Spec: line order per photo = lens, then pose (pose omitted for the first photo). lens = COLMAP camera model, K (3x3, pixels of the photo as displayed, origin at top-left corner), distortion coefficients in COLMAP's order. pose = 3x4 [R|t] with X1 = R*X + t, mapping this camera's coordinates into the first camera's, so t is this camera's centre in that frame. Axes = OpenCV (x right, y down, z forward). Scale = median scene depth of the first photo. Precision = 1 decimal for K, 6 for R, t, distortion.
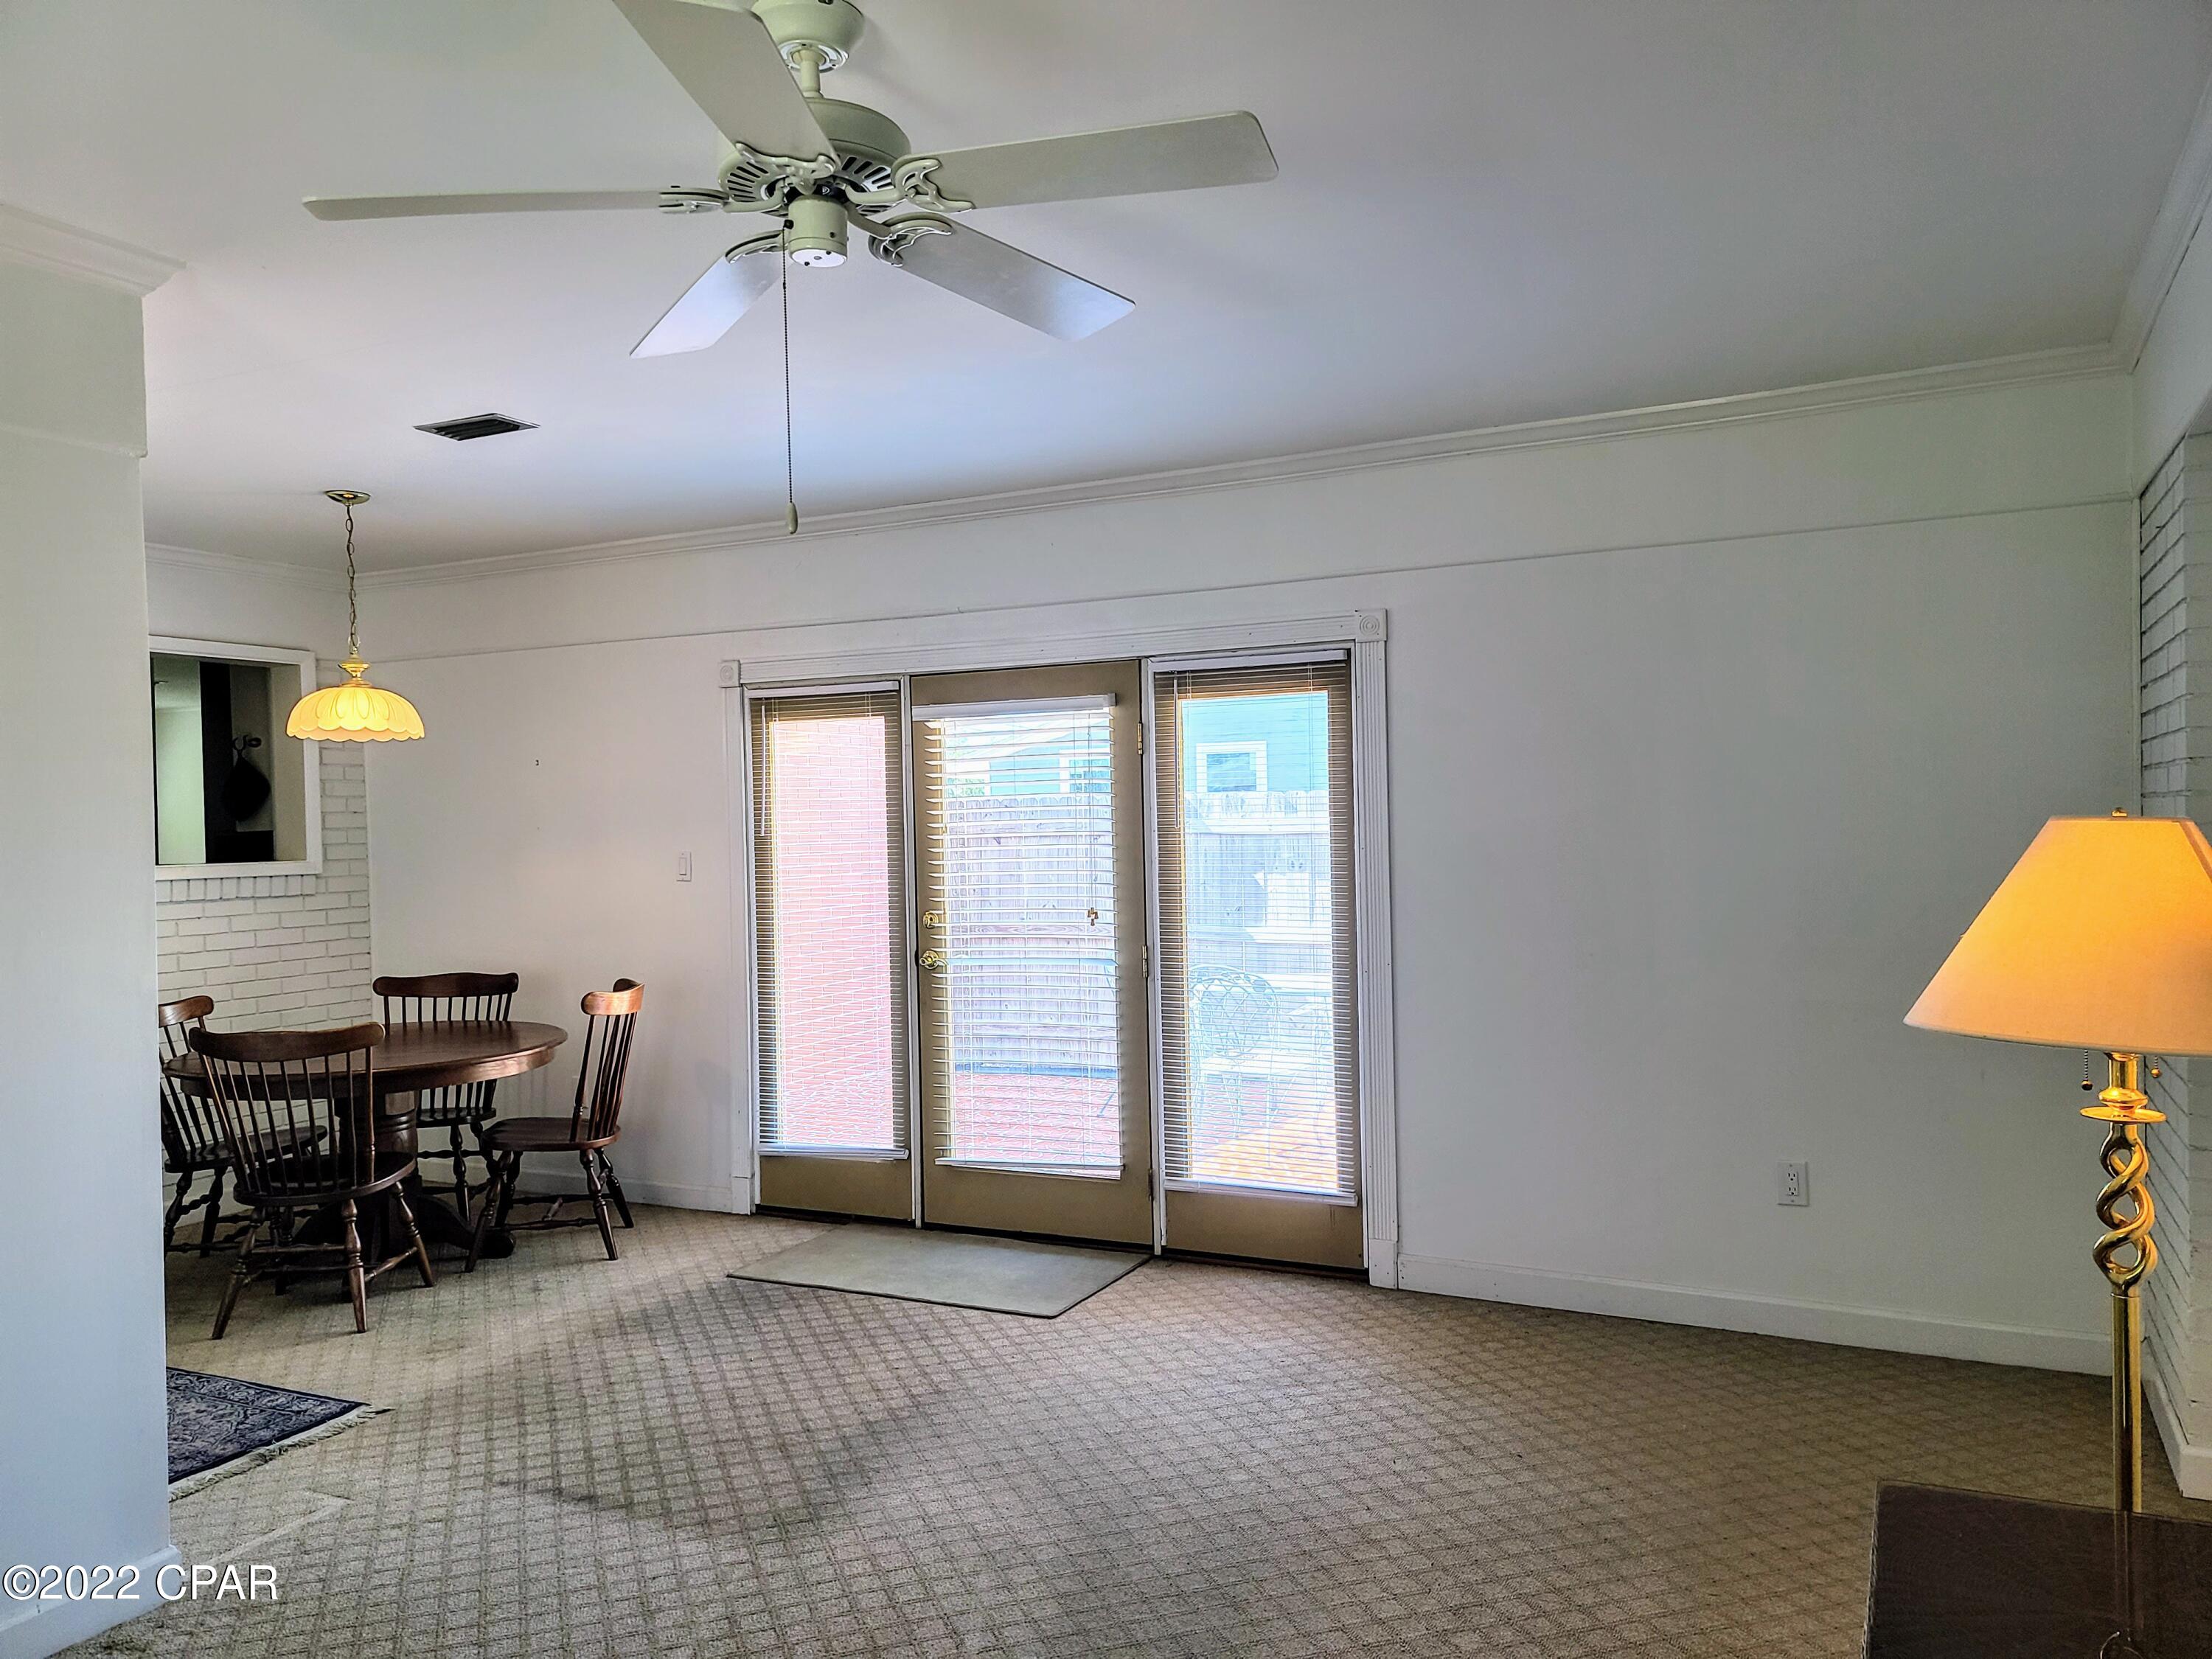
lens RADIAL K [[1633.6, 0, 1121.1], [0, 1633.6, 856.4], [0, 0, 1]] dist [0.078092, -0.092133]
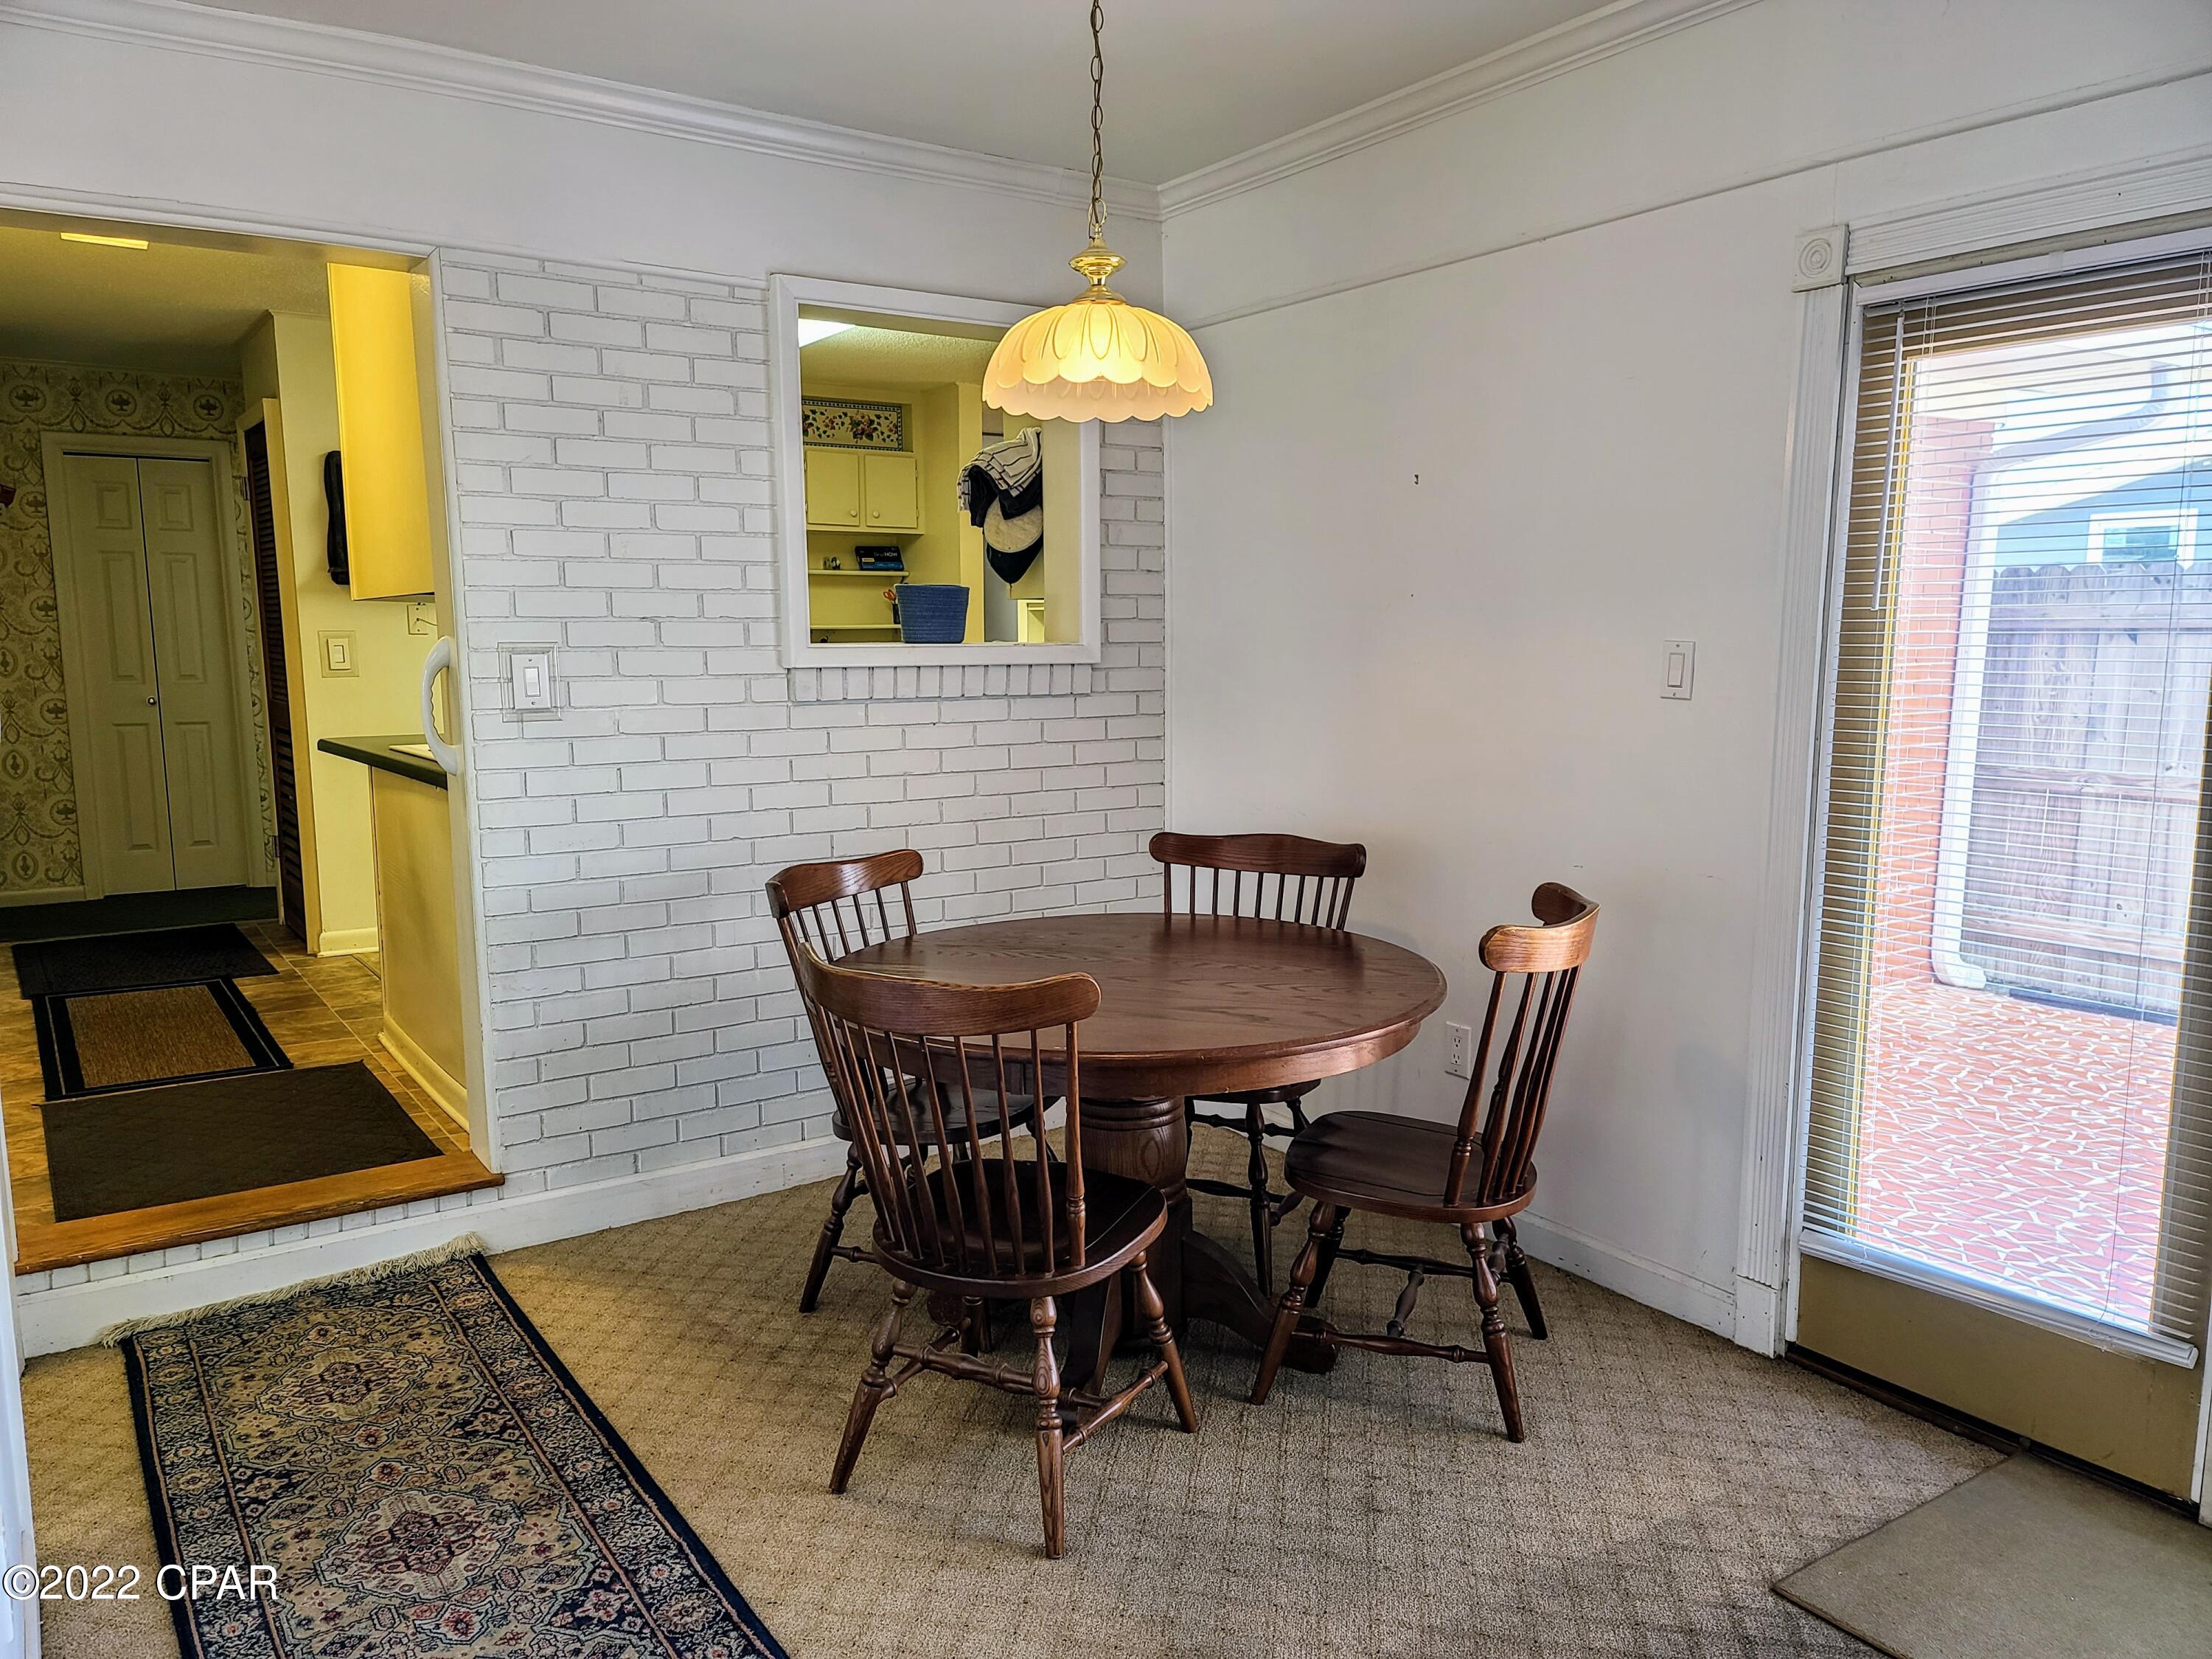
lens RADIAL K [[1633.6, 0, 1121.1], [0, 1633.6, 856.4], [0, 0, 1]] dist [0.078092, -0.092133]
pose [[0.873035, 0.086753, -0.479879, -0.171733], [-0.025930, 0.990915, 0.131964, 0.000385], [0.486968, -0.102766, 0.867353, 0.479140]]
